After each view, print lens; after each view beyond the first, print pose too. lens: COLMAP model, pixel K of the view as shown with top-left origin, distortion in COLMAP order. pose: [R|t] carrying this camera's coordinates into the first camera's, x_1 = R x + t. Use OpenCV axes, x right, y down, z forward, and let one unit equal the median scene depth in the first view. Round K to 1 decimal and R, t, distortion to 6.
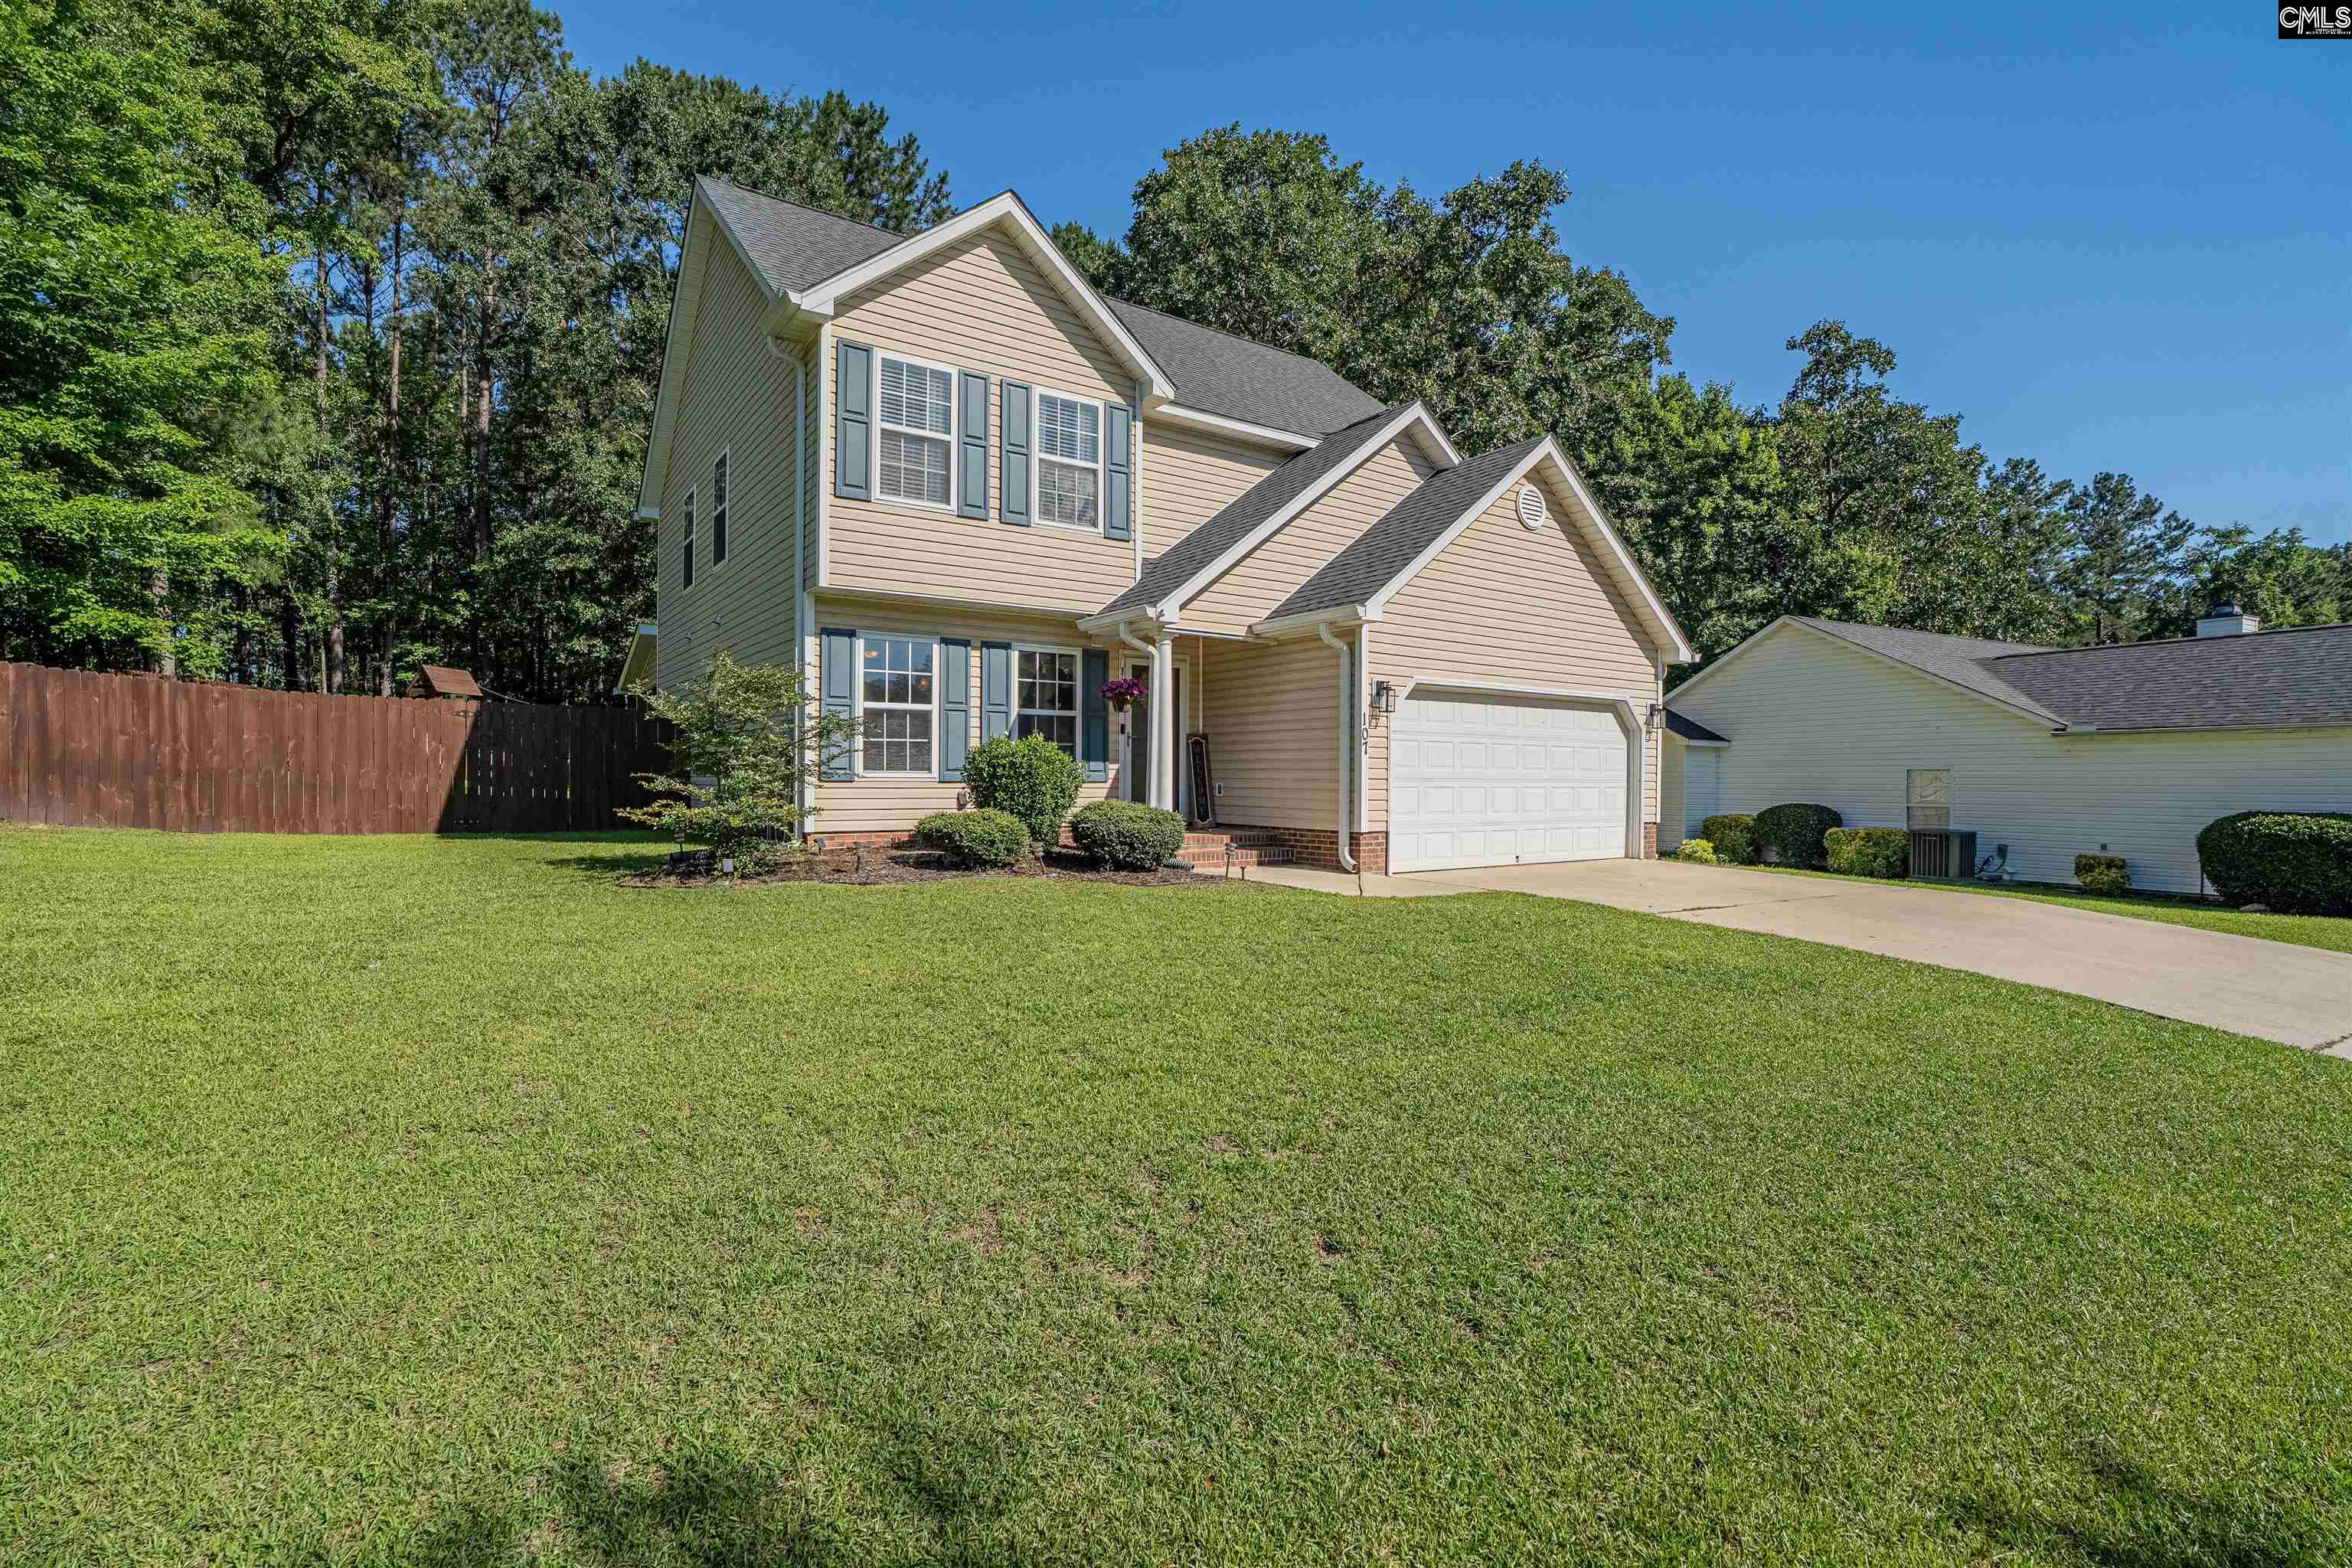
lens RADIAL K [[1064.3, 0, 1174.3], [0, 1064.3, 790.4], [0, 0, 1]] dist [-0.028624, 0.007770]
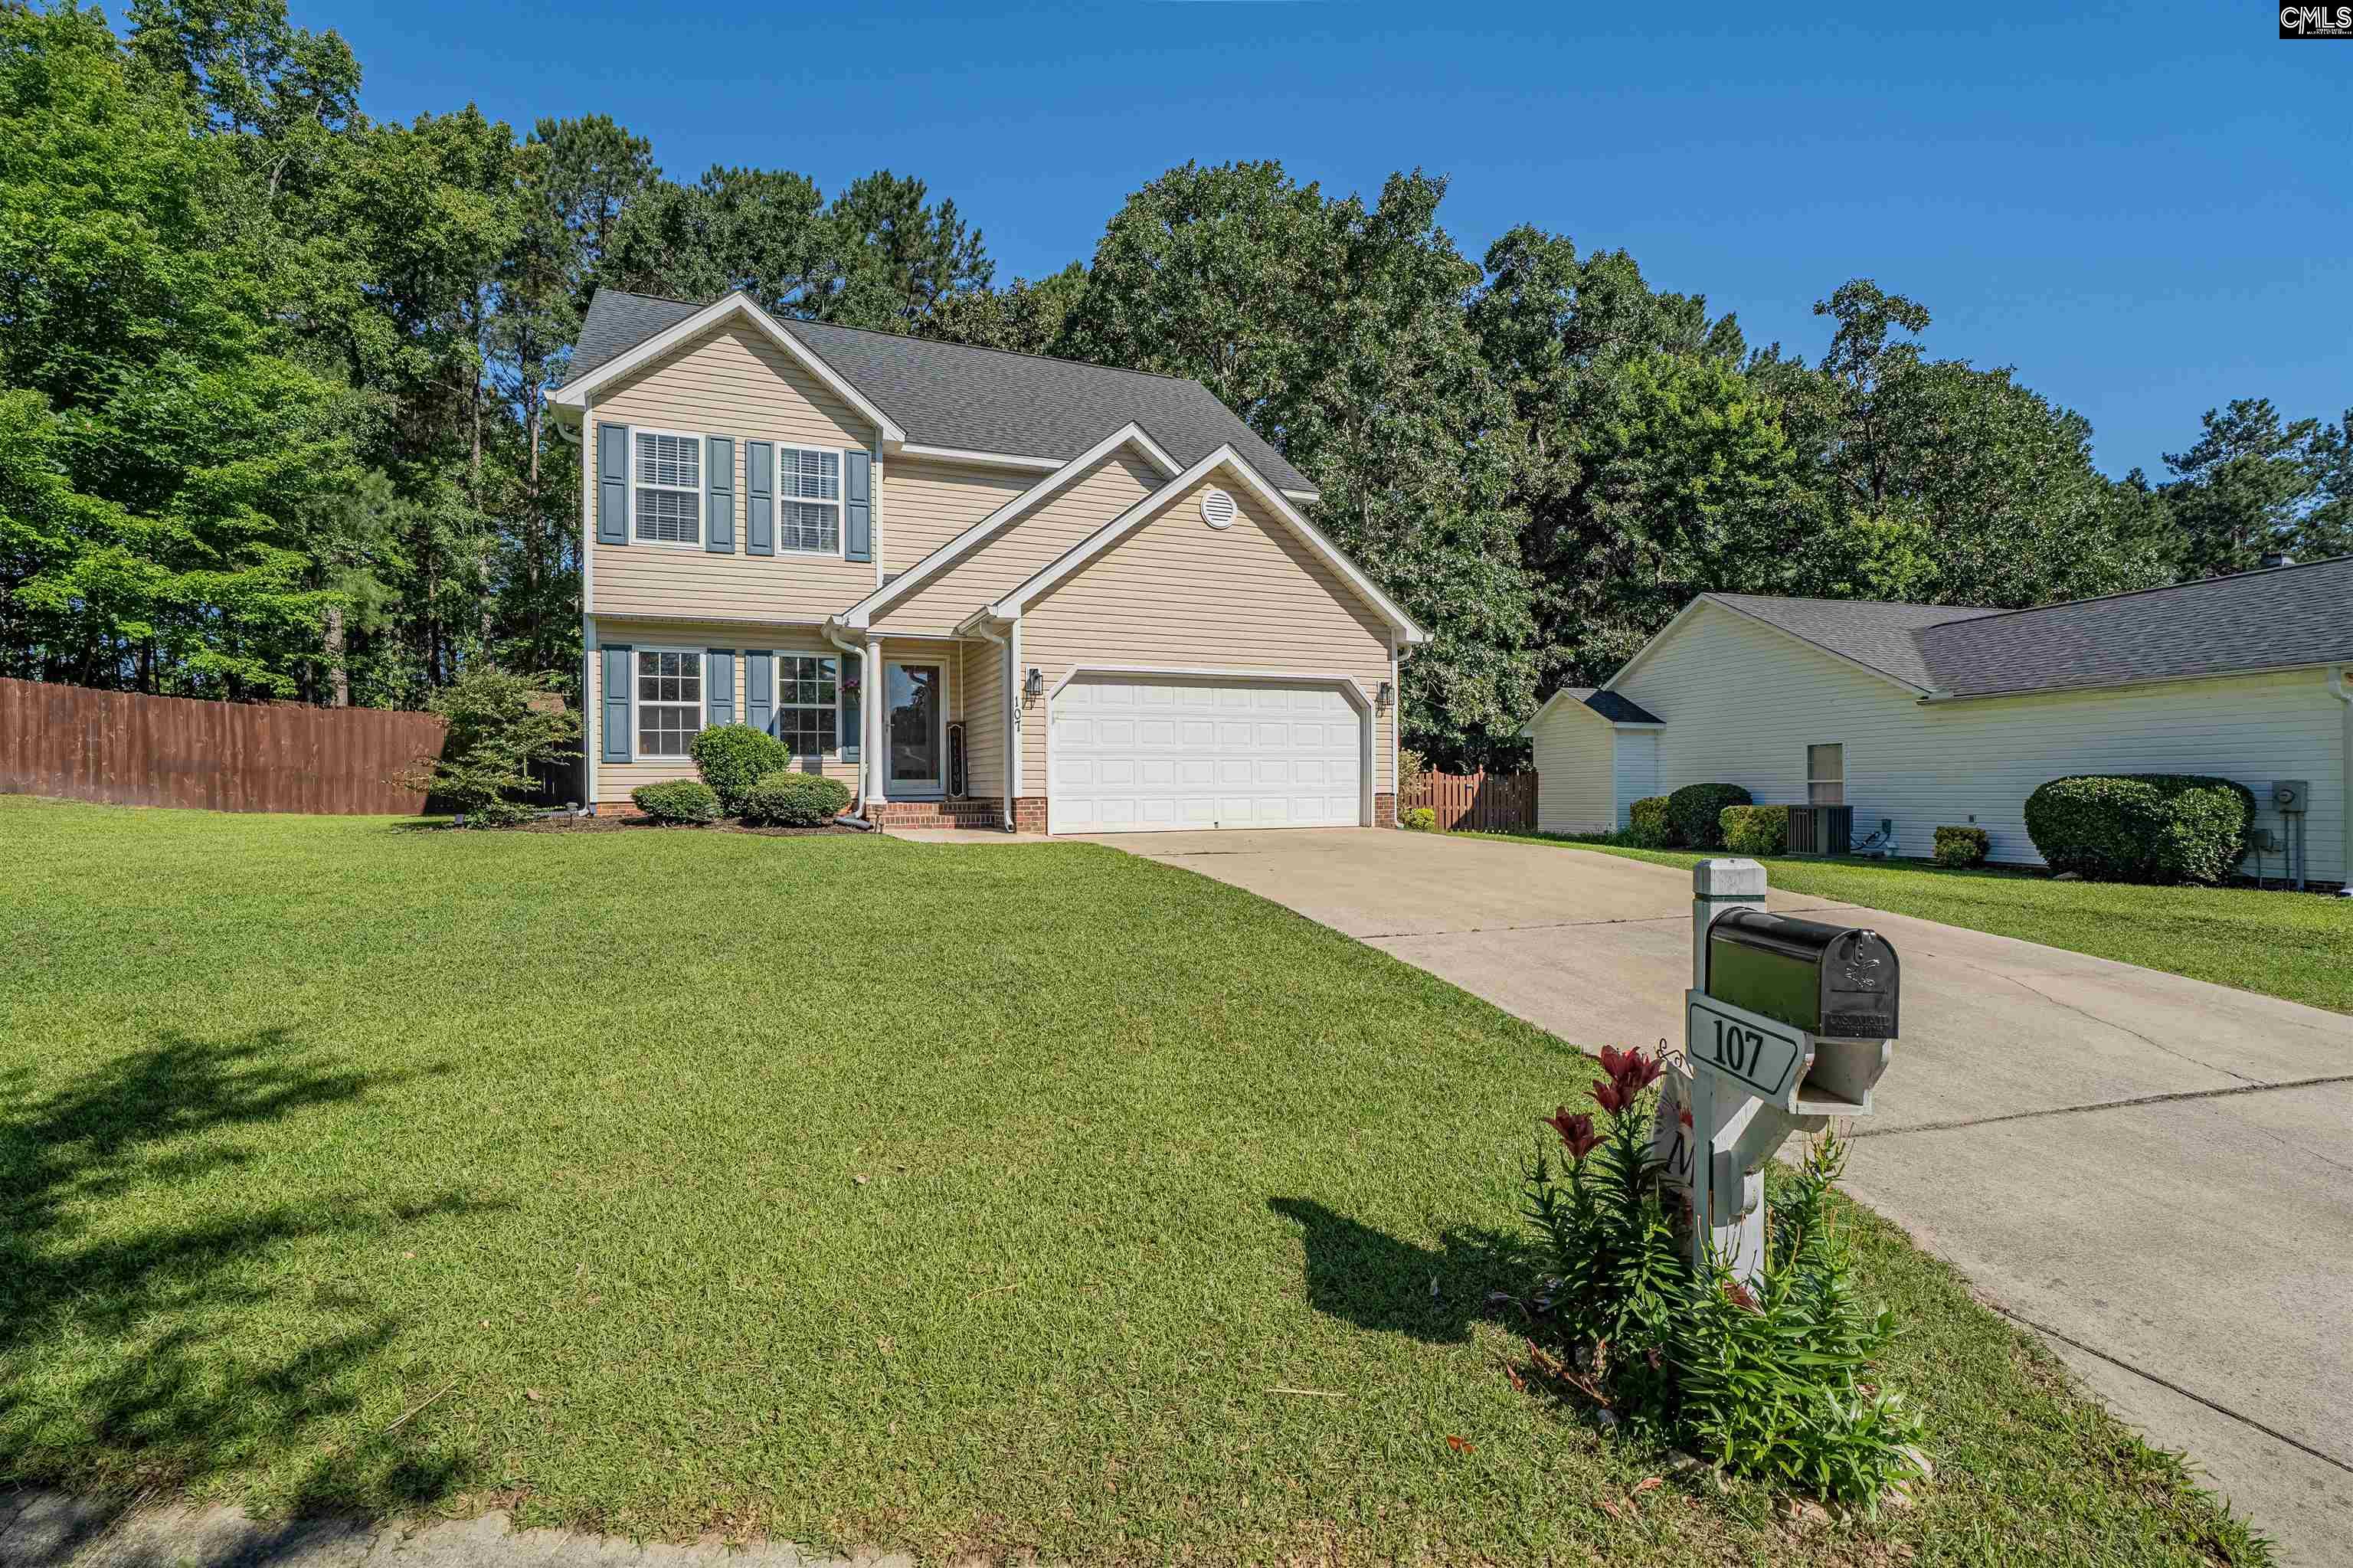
lens RADIAL K [[1064.8, 0, 1182.4], [0, 1064.8, 794.2], [0, 0, 1]] dist [-0.028624, 0.007770]
pose [[0.981555, -0.014678, -0.190617, 0.516304], [0.013295, 0.999875, -0.008532, 0.042666], [0.190718, 0.005841, 0.981627, -0.110435]]
